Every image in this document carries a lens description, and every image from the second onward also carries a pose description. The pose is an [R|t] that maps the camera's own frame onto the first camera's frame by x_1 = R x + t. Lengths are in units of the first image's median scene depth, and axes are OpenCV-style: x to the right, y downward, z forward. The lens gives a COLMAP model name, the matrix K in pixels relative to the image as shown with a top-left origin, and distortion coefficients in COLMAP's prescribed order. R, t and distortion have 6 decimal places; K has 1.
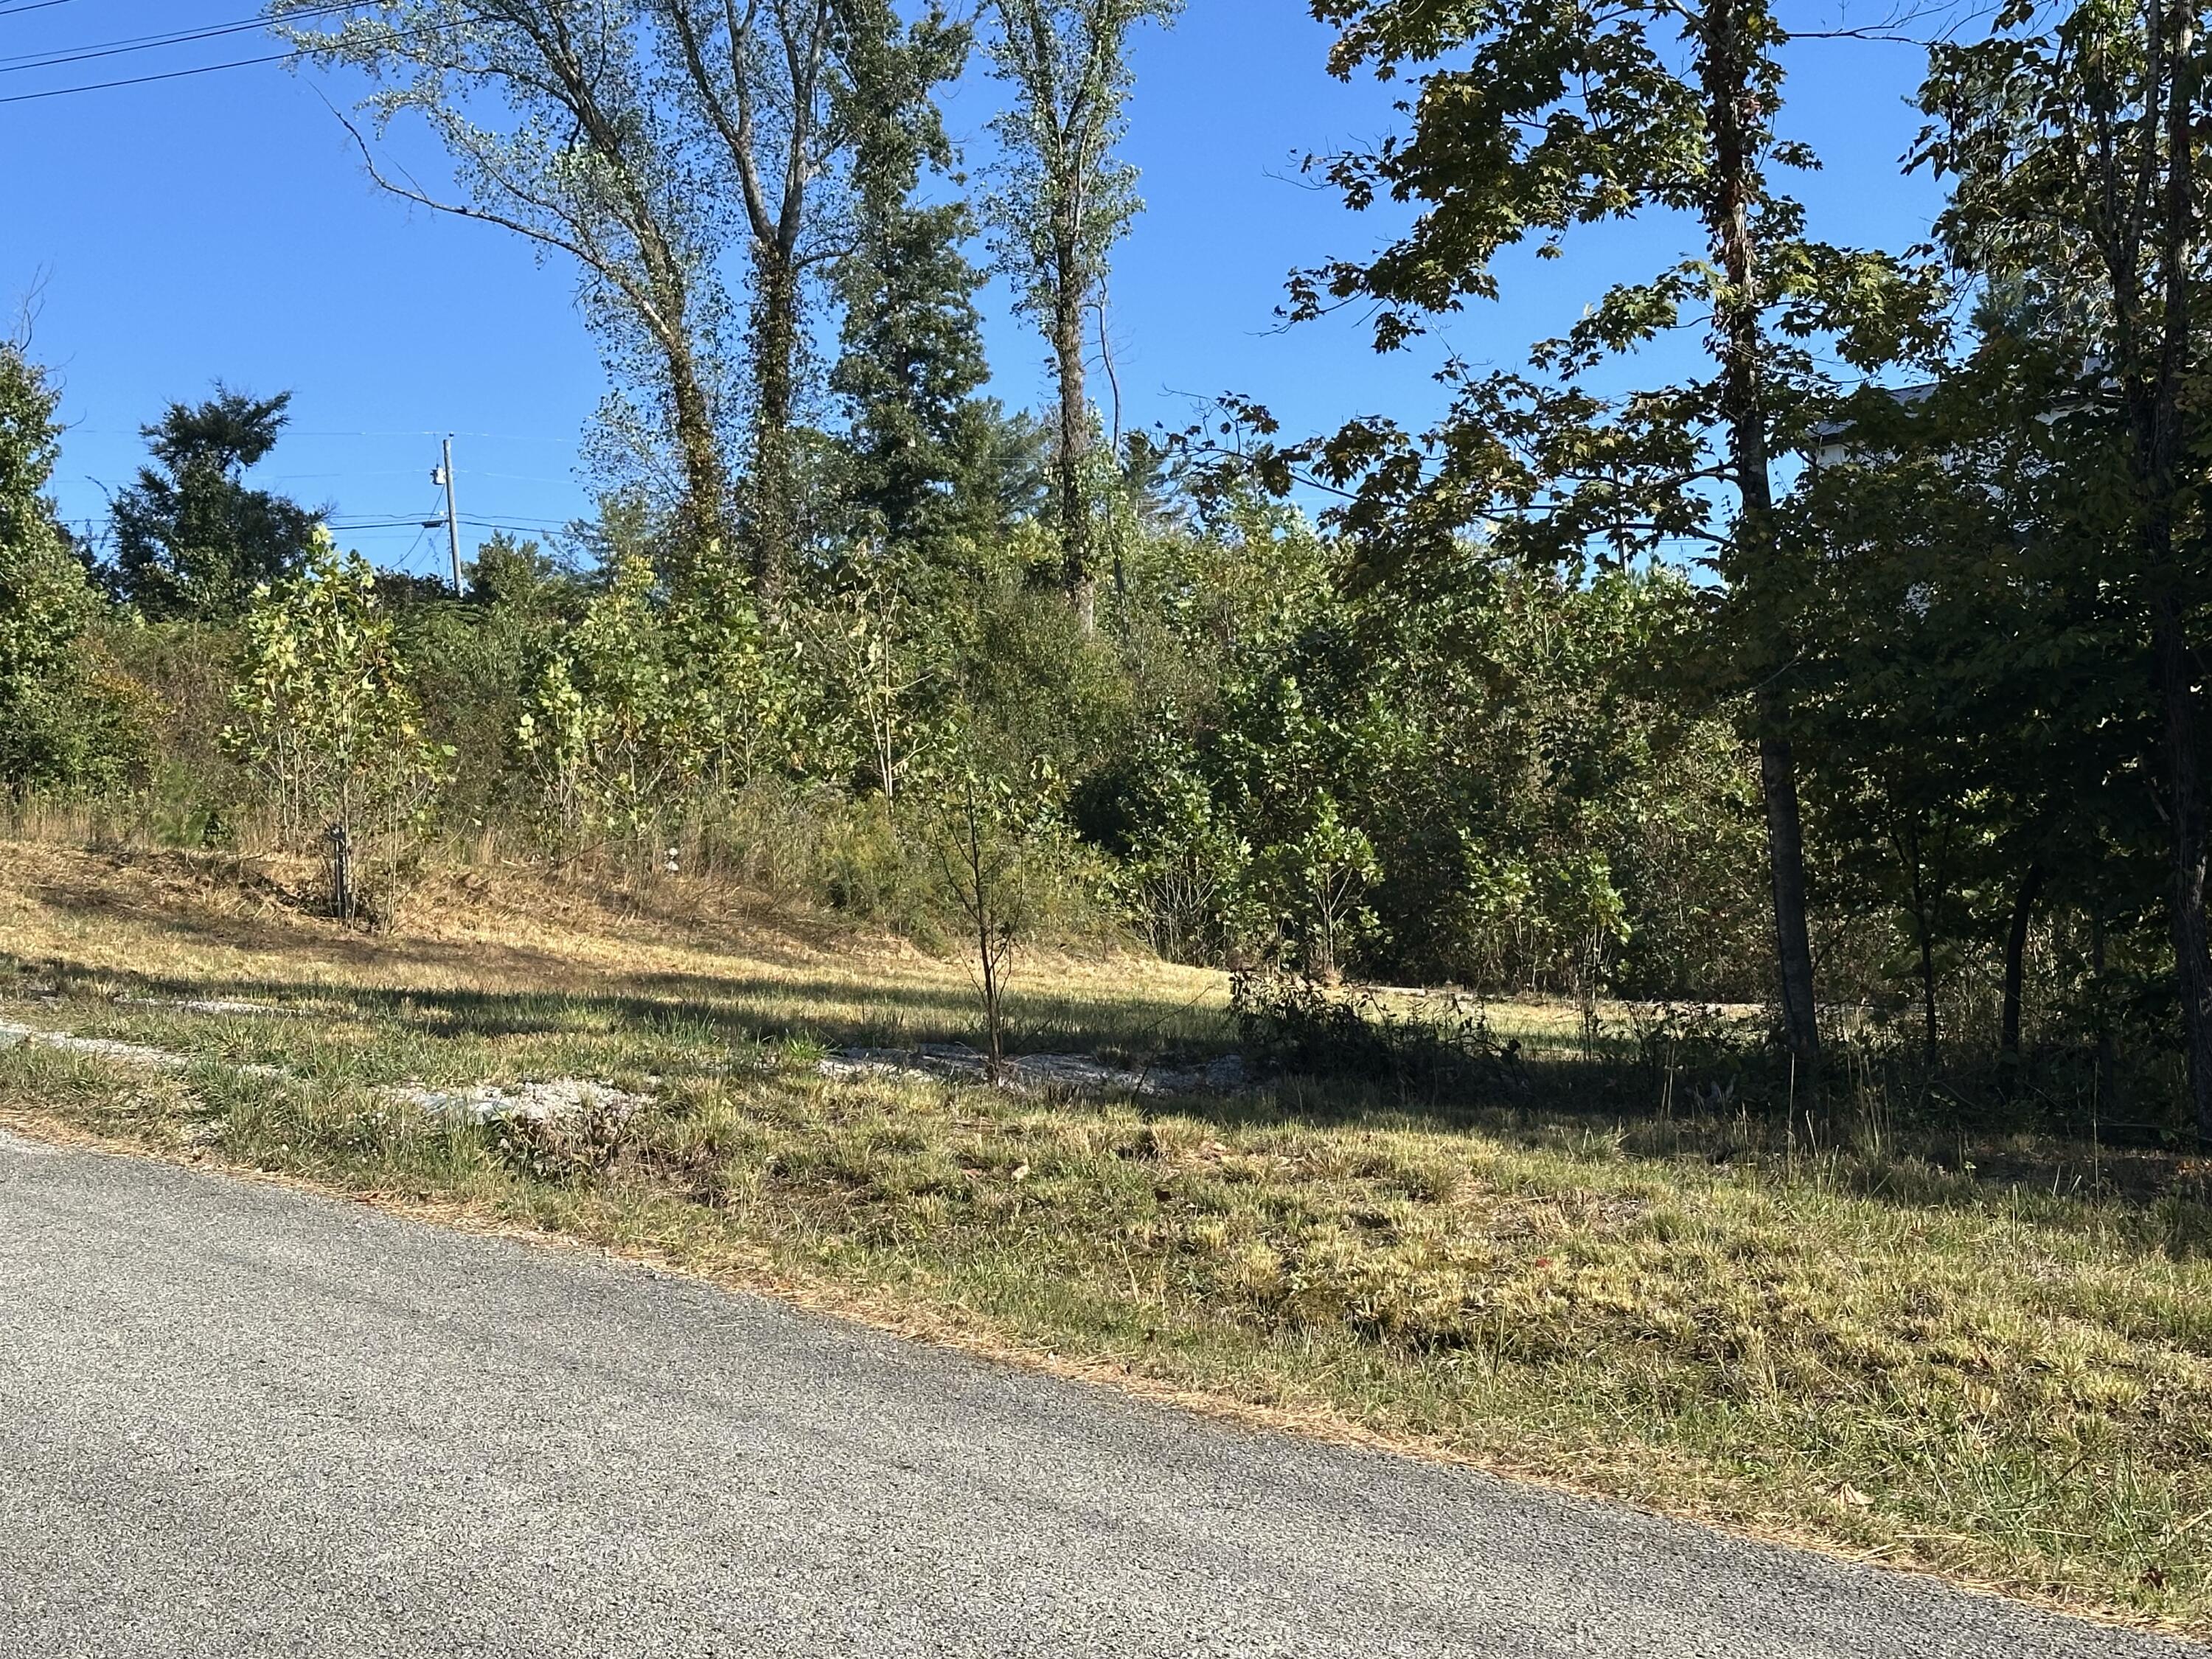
lens RADIAL K [[3494.6, 0, 1106.9], [0, 3494.6, 831.7], [0, 0, 1]] dist [0.137918, 0.000000]
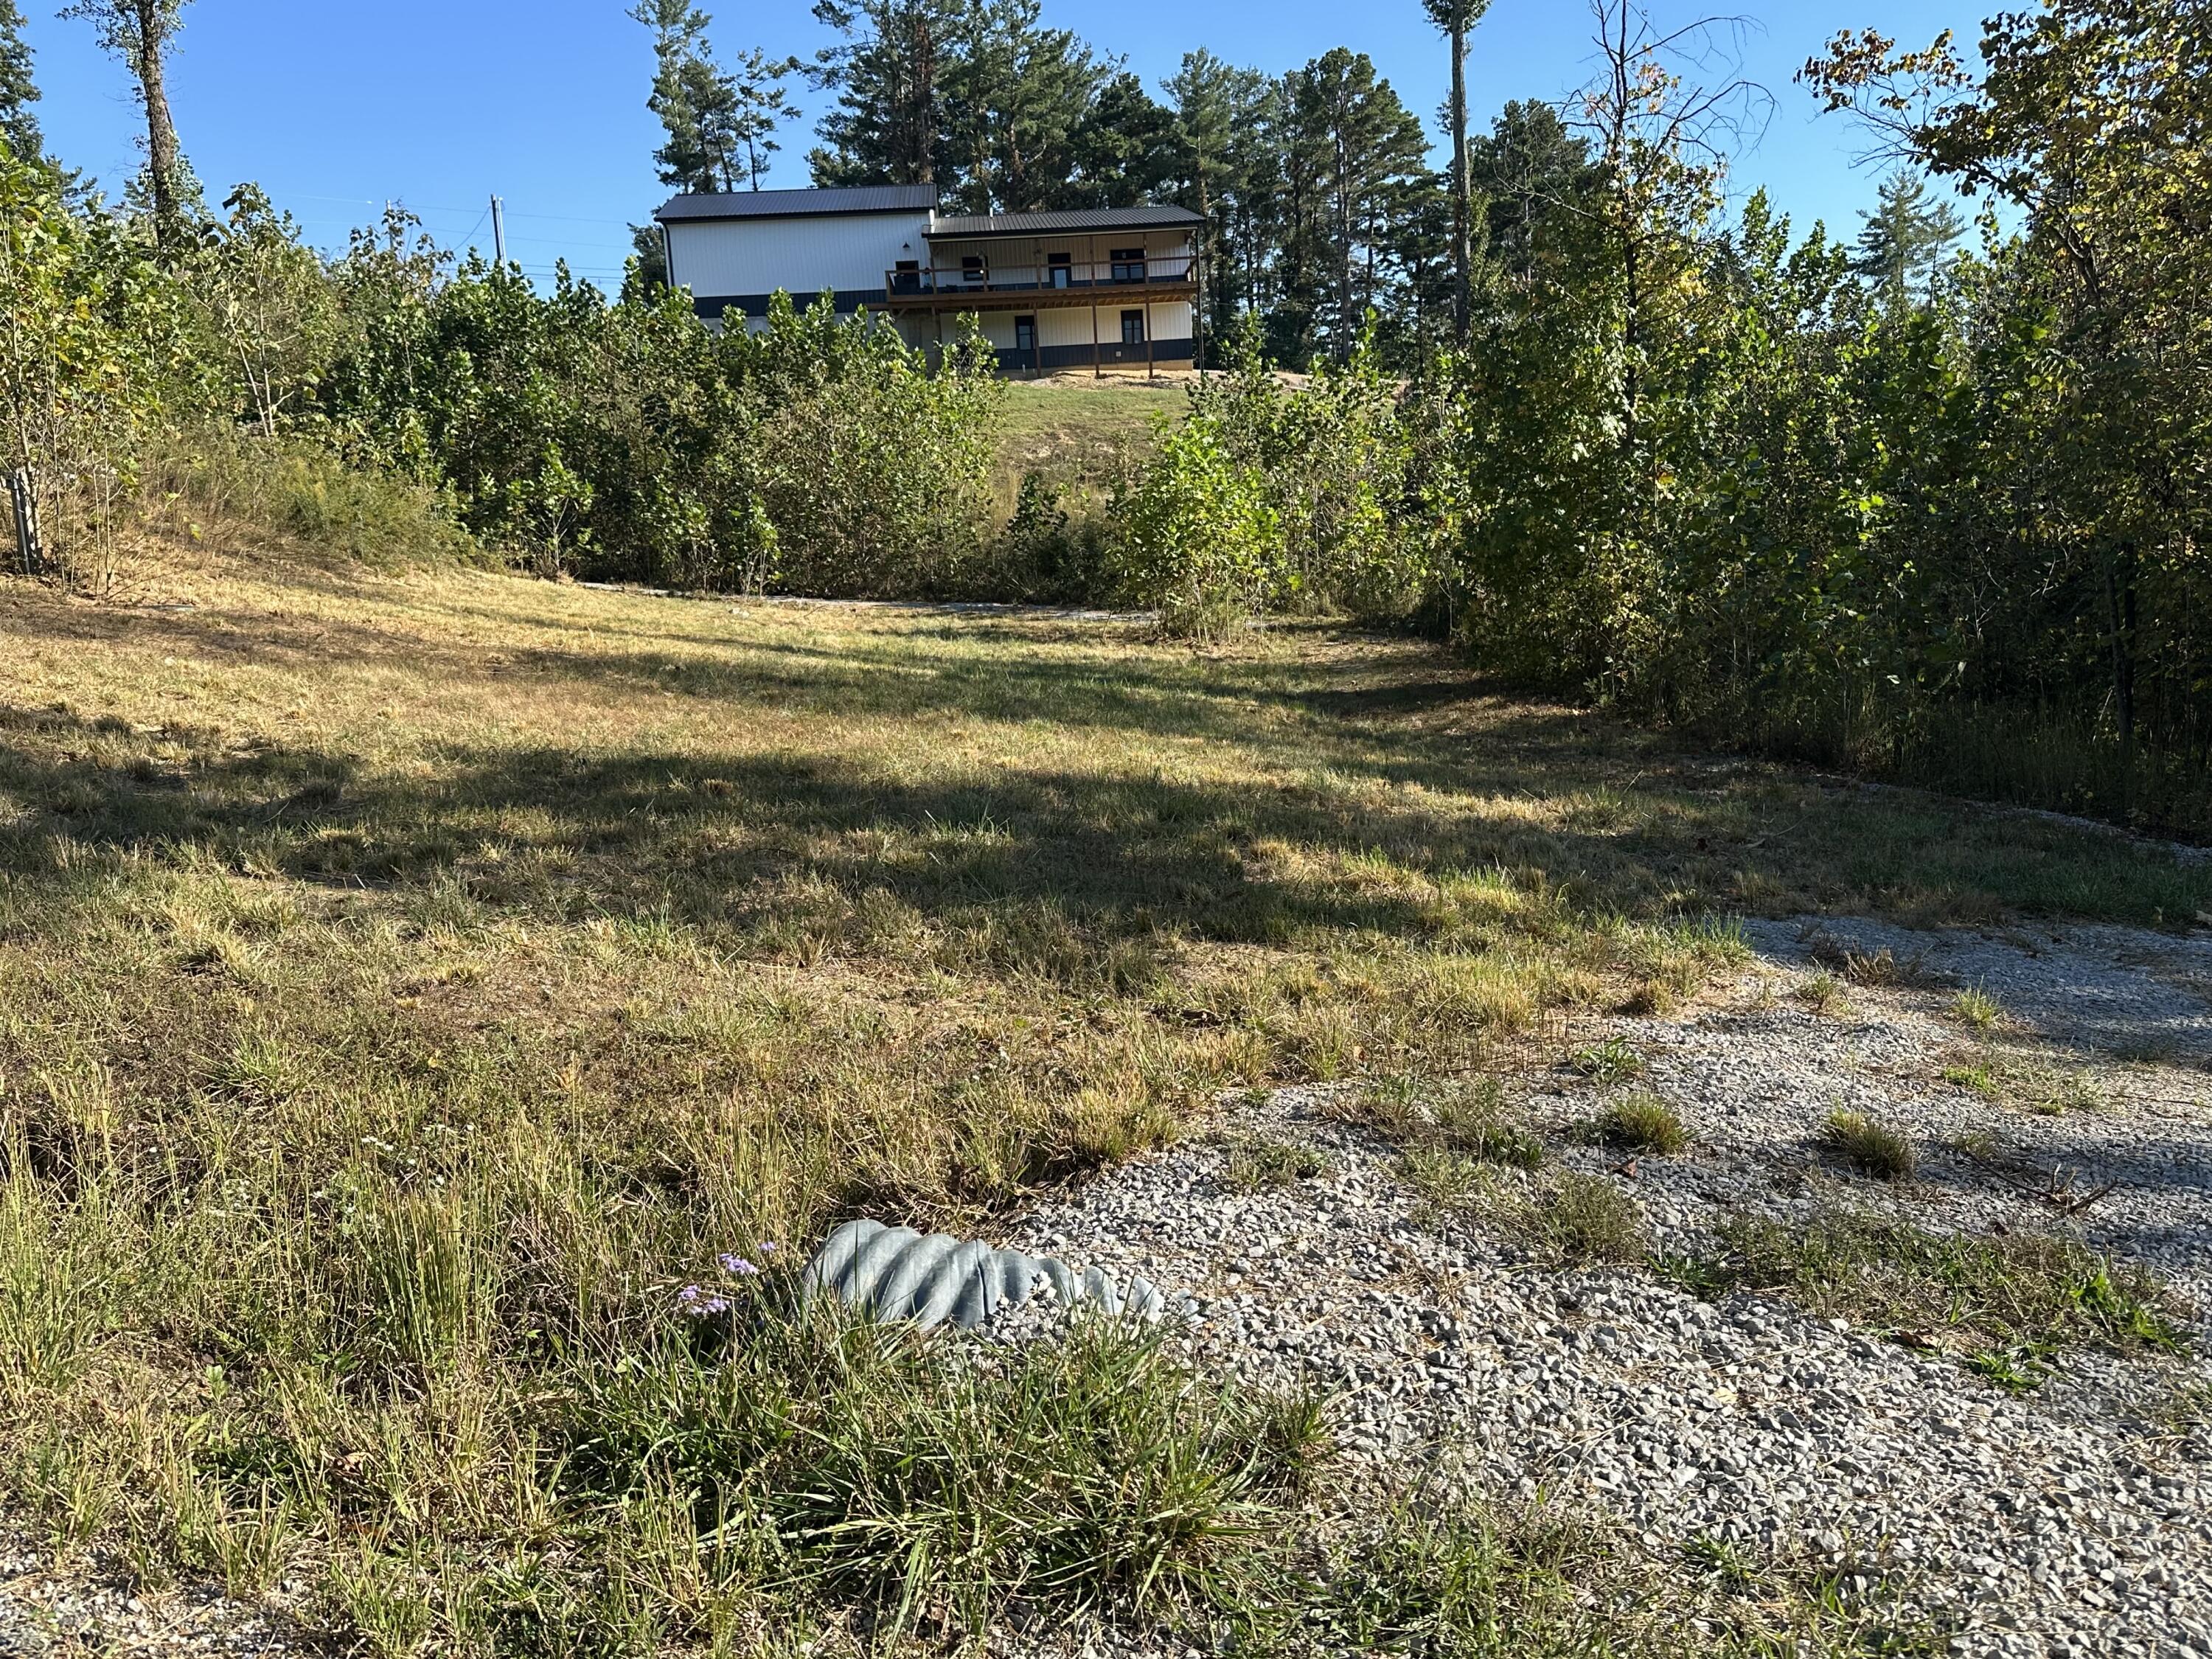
lens RADIAL K [[1770.6, 0, 1092.7], [0, 1770.6, 806.1], [0, 0, 1]] dist [0.025055, -0.014247]
pose [[0.837975, -0.064647, 0.541867, -0.091683], [-0.043766, 0.981798, 0.184816, -0.006058], [-0.543951, -0.178587, 0.819892, 0.173140]]
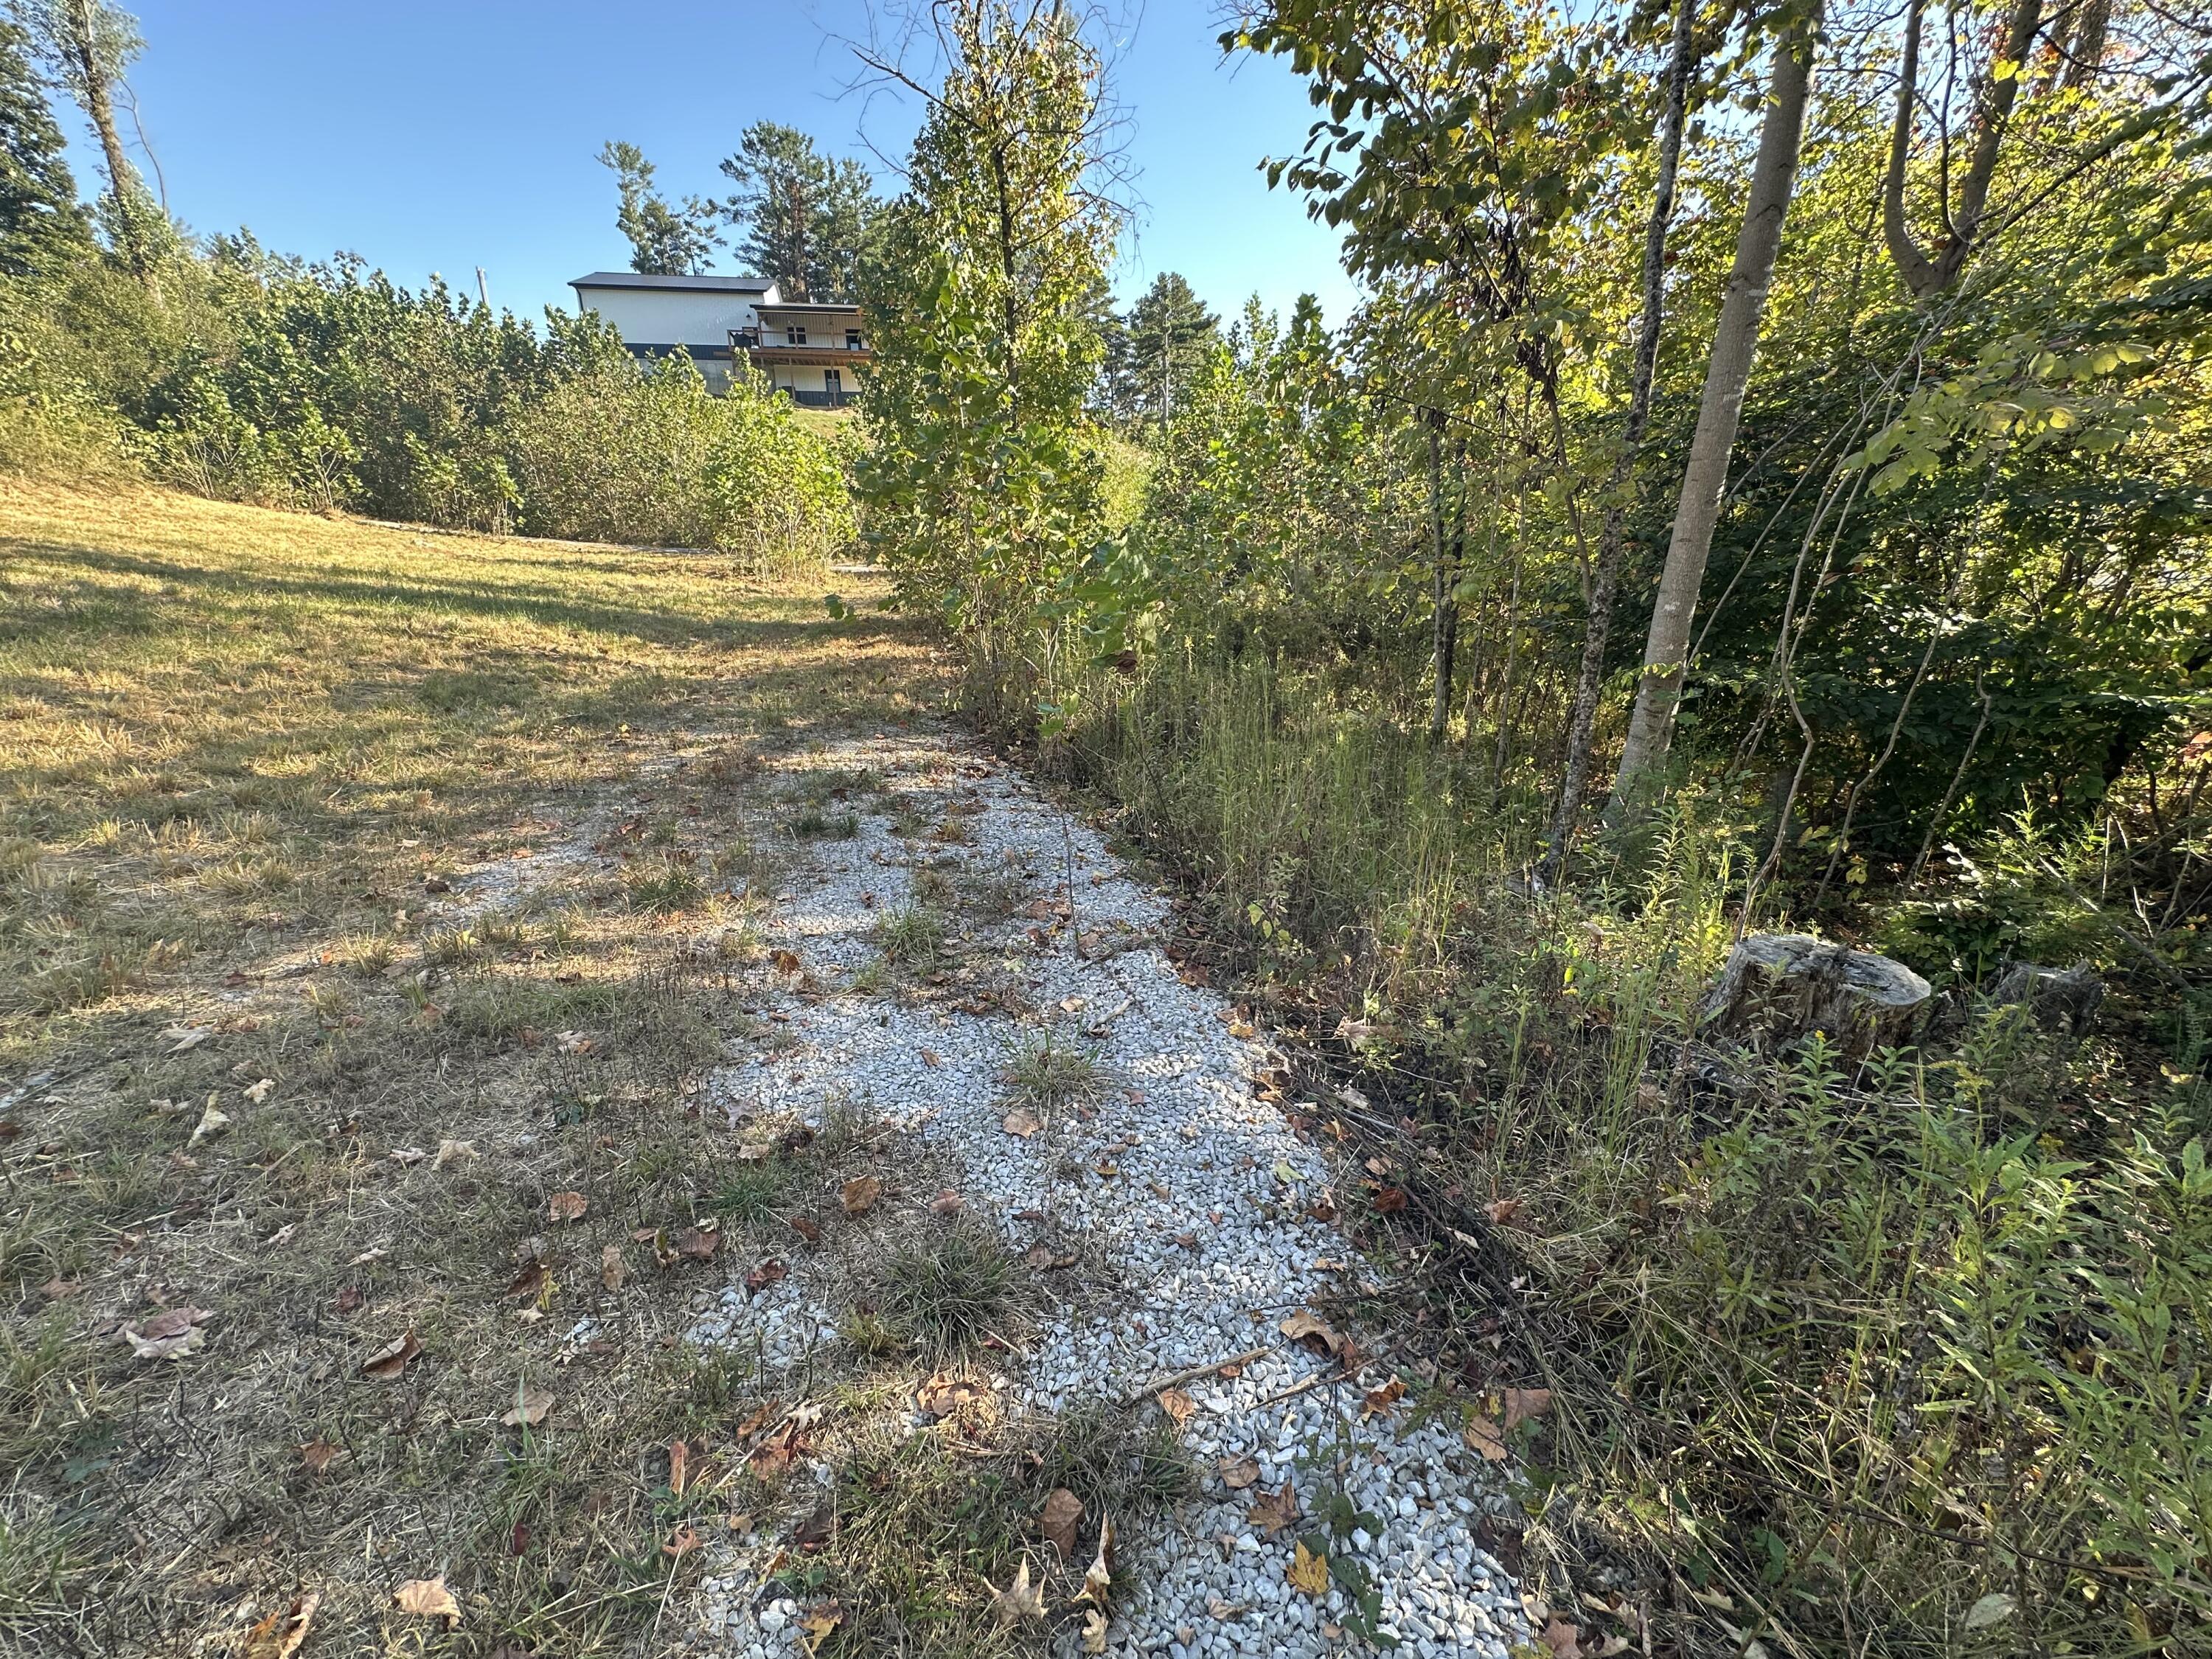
lens RADIAL K [[894.9, 0, 1101.1], [0, 894.9, 826.9], [0, 0, 1]] dist [-0.002862, 0.000875]
pose [[0.756109, -0.145745, 0.638011, 0.028481], [-0.094426, 0.940391, 0.326724, 0.002883], [-0.647598, -0.307284, 0.697275, 0.229301]]
